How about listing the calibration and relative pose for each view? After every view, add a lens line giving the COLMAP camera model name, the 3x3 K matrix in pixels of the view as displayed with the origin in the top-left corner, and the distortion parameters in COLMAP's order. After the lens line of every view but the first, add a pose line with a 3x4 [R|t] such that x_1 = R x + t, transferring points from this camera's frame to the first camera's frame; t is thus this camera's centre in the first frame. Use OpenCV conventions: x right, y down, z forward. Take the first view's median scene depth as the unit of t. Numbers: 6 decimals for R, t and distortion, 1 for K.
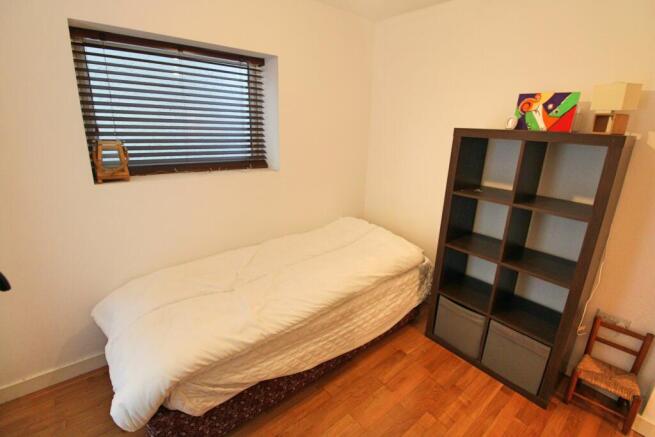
lens RADIAL K [[302.8, 0, 327.5], [0, 302.8, 218.5], [0, 0, 1]] dist [-0.000090, -0.010398]
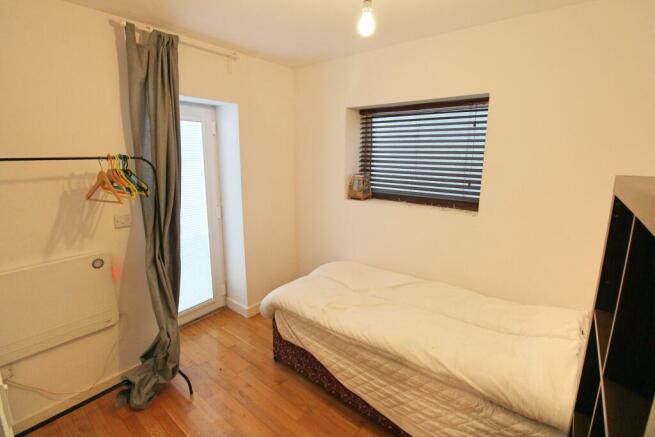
lens RADIAL K [[302.8, 0, 327.5], [0, 302.8, 218.5], [0, 0, 1]] dist [-0.000090, -0.010398]
pose [[0.182078, 0.172467, -0.968041, 0.809909], [-0.290055, 0.950110, 0.114716, -0.162635], [0.939530, 0.259898, 0.223019, 0.512757]]
